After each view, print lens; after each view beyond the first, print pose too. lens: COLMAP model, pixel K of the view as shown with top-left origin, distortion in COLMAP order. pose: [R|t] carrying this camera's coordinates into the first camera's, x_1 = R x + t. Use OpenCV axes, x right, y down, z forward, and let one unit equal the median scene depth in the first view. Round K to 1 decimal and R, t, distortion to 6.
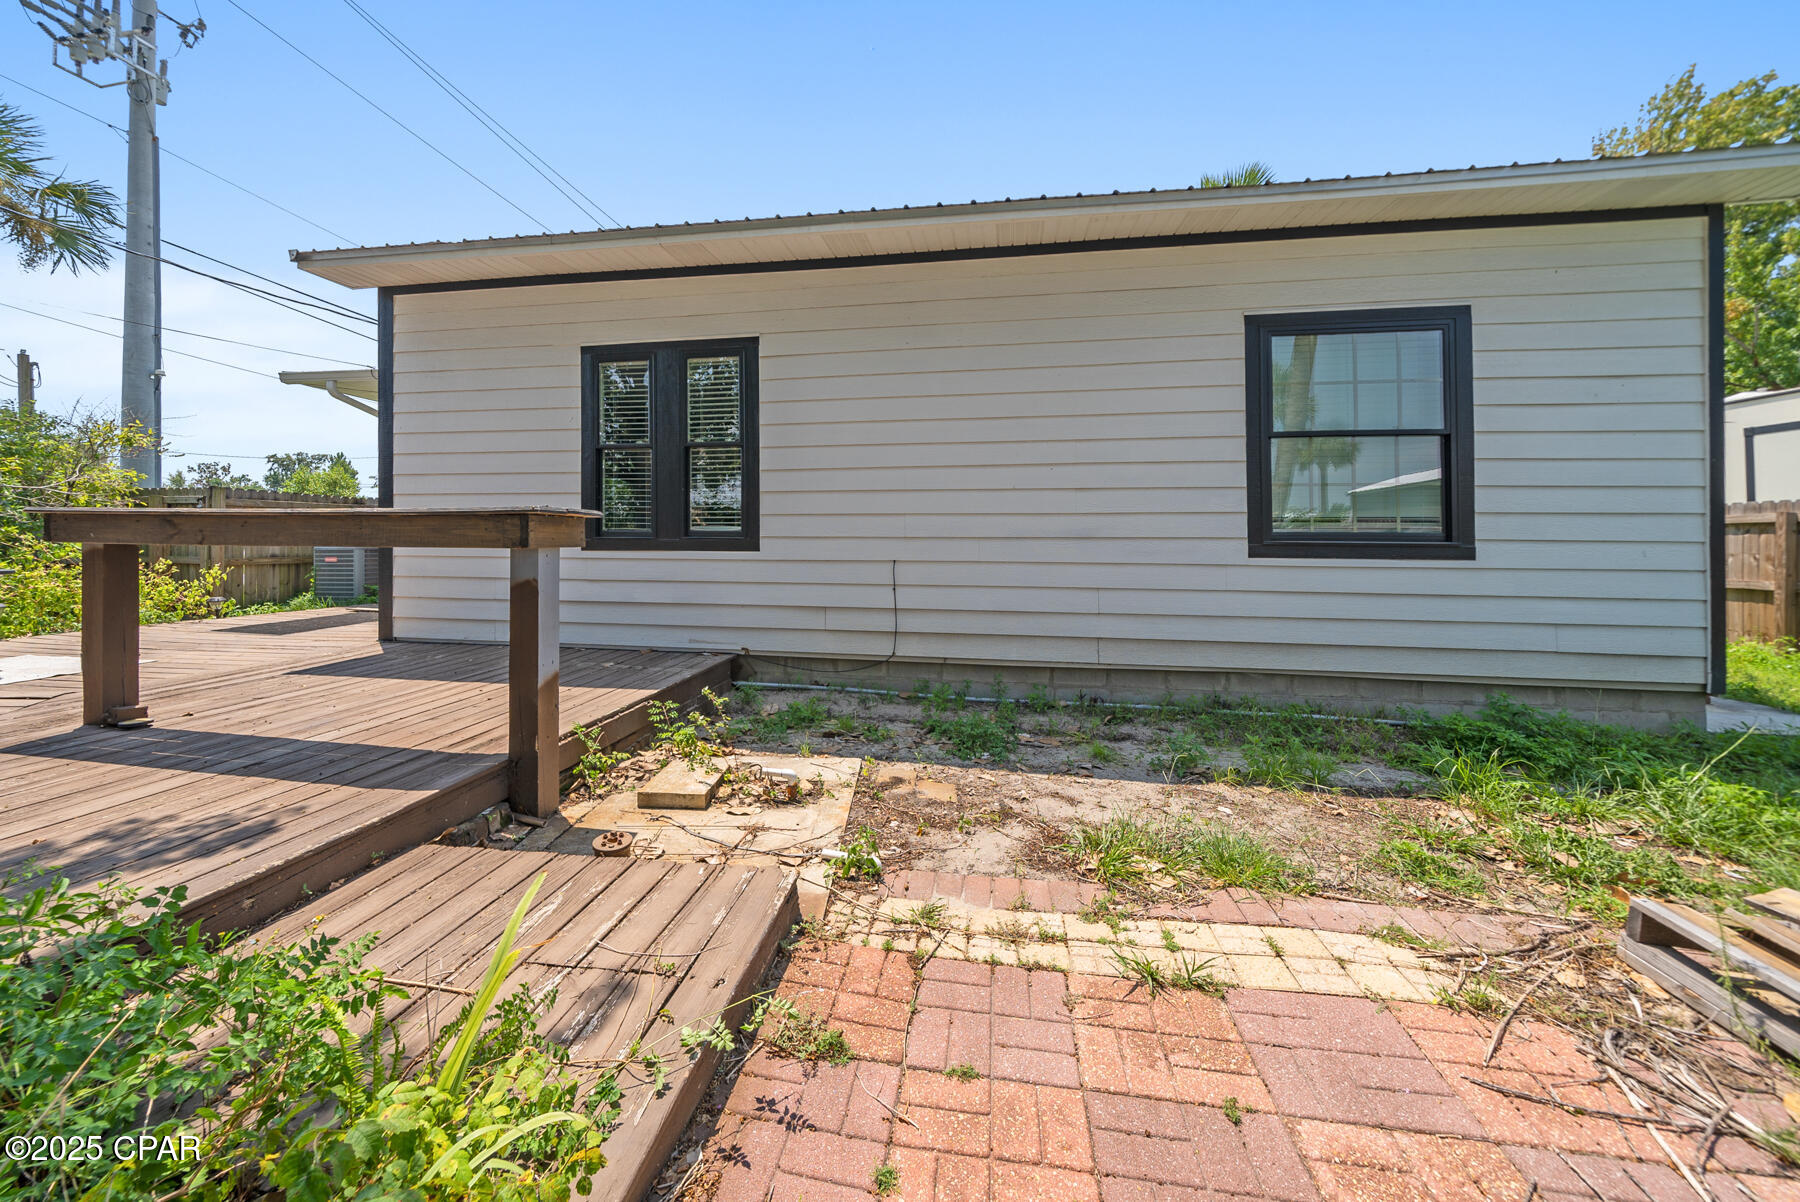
lens RADIAL K [[647.8, 0, 876.7], [0, 647.8, 536.6], [0, 0, 1]] dist [-0.006764, 0.000224]
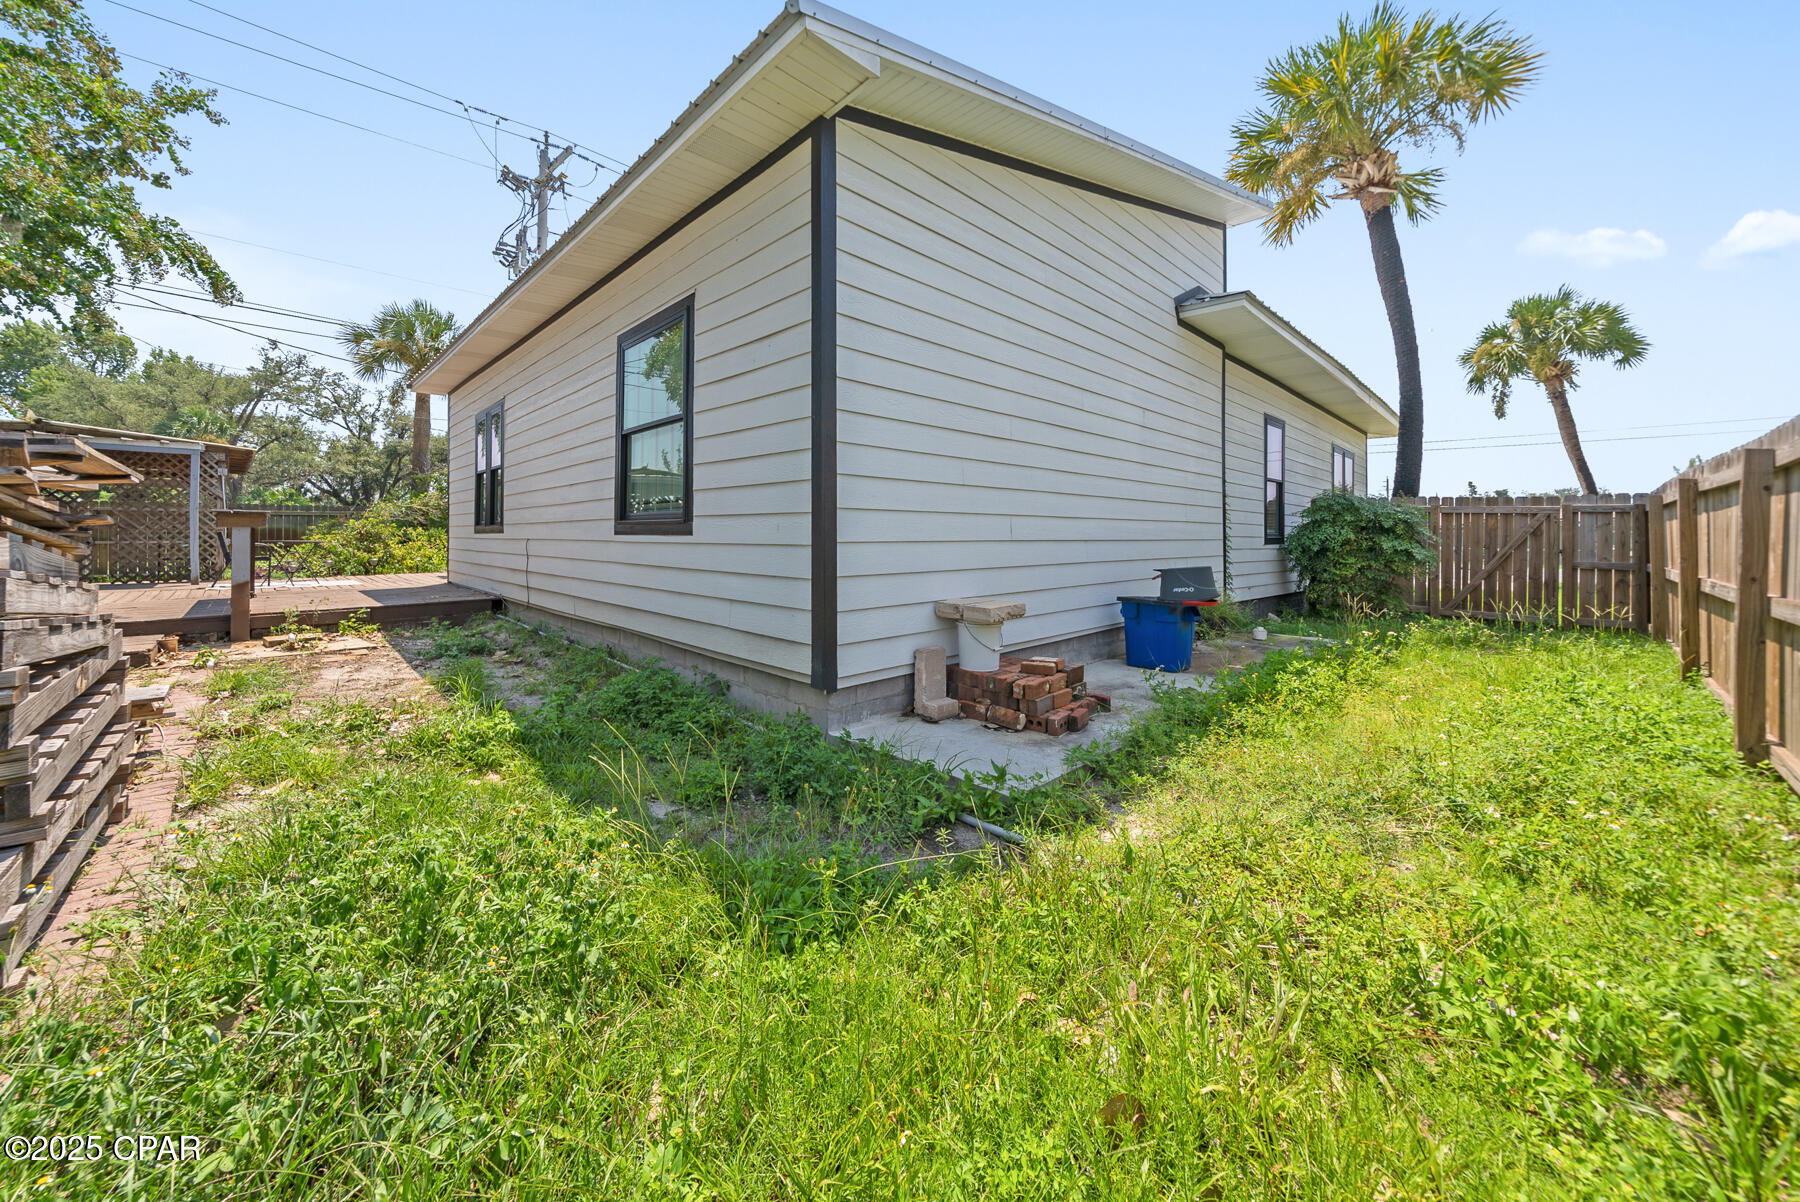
lens RADIAL K [[647.8, 0, 887.6], [0, 647.8, 537.6], [0, 0, 1]] dist [-0.006764, 0.000224]
pose [[0.809387, -0.001277, -0.587275, 1.718282], [0.006213, 0.999960, 0.006390, 0.033206], [0.587243, -0.008821, 0.809363, 0.314679]]
